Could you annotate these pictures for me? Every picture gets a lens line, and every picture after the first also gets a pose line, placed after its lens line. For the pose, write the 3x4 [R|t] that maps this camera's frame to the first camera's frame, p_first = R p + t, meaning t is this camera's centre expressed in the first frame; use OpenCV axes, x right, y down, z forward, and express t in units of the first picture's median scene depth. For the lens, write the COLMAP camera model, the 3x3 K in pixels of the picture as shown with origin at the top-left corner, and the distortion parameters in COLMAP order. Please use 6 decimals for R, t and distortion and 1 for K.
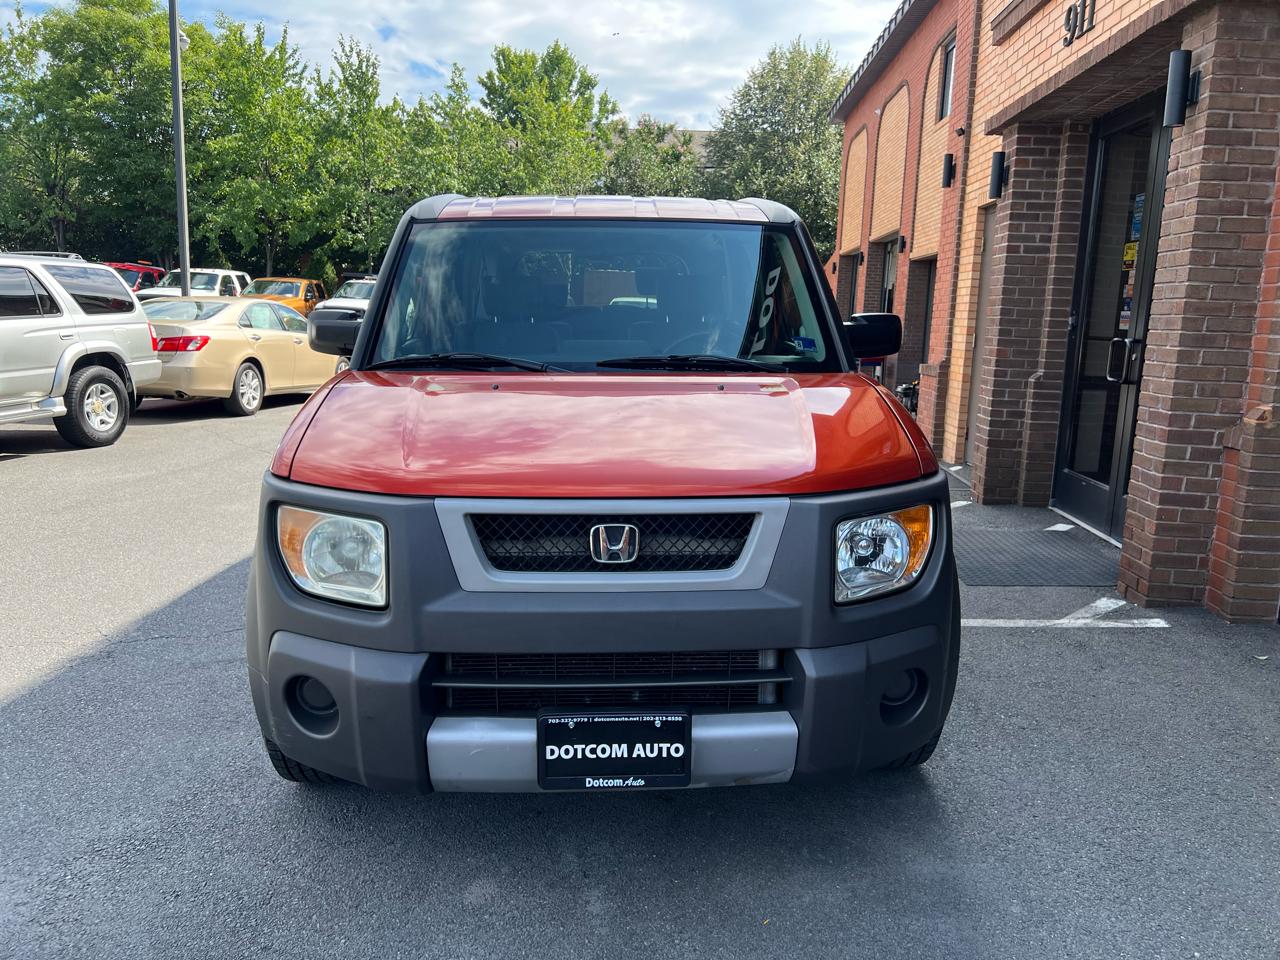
lens RADIAL K [[966.0, 0, 651.1], [0, 966.0, 474.9], [0, 0, 1]] dist [0.045991, -0.049194]
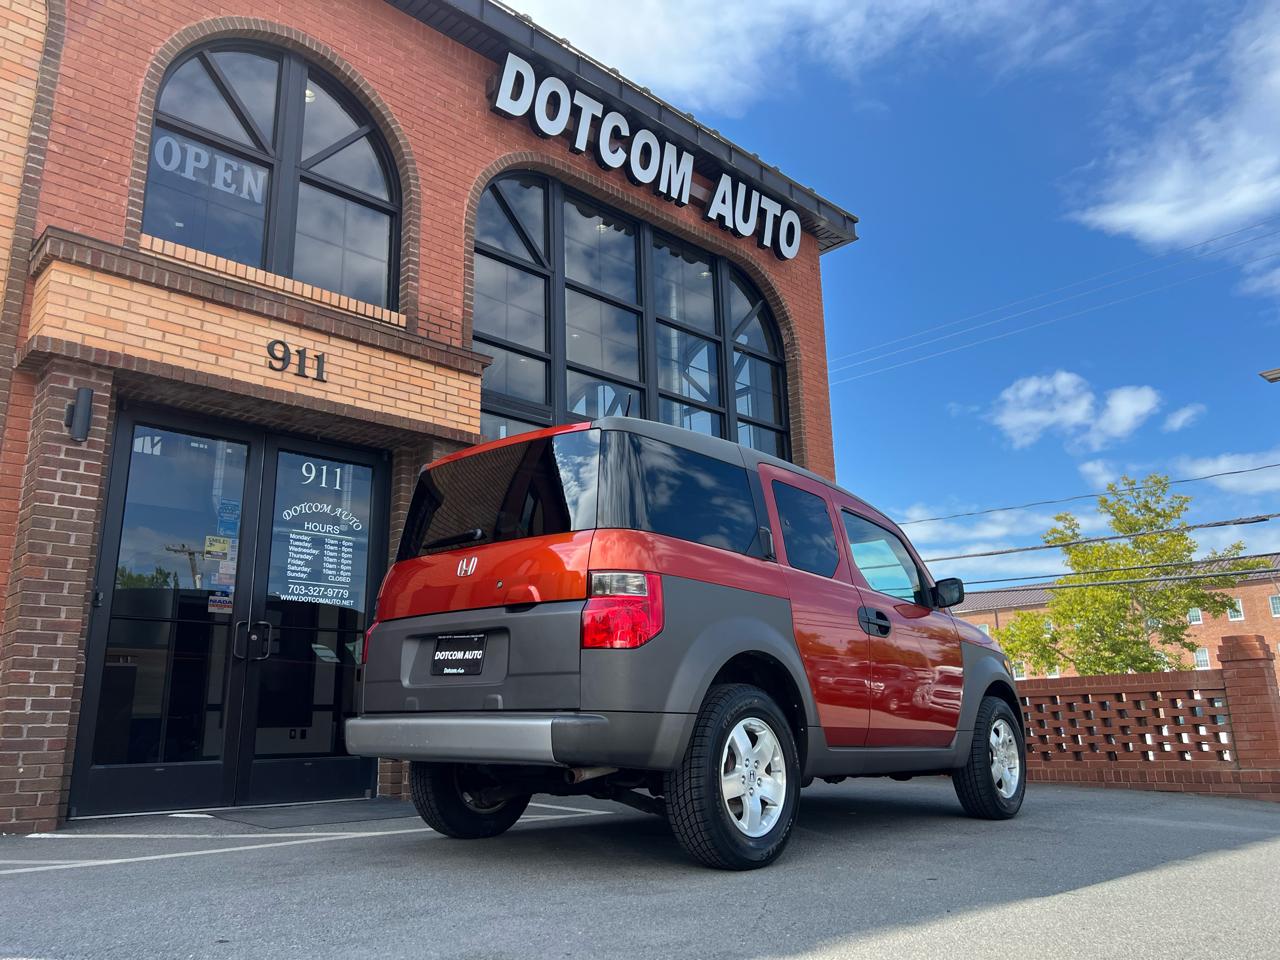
lens RADIAL K [[966.0, 0, 635.9], [0, 966.0, 468.7], [0, 0, 1]] dist [0.045991, -0.049194]
pose [[-0.715250, 0.167296, 0.678550, -1.730614], [0.109185, 0.985753, -0.127947, -0.321845], [-0.690287, -0.017427, -0.723325, 4.039804]]
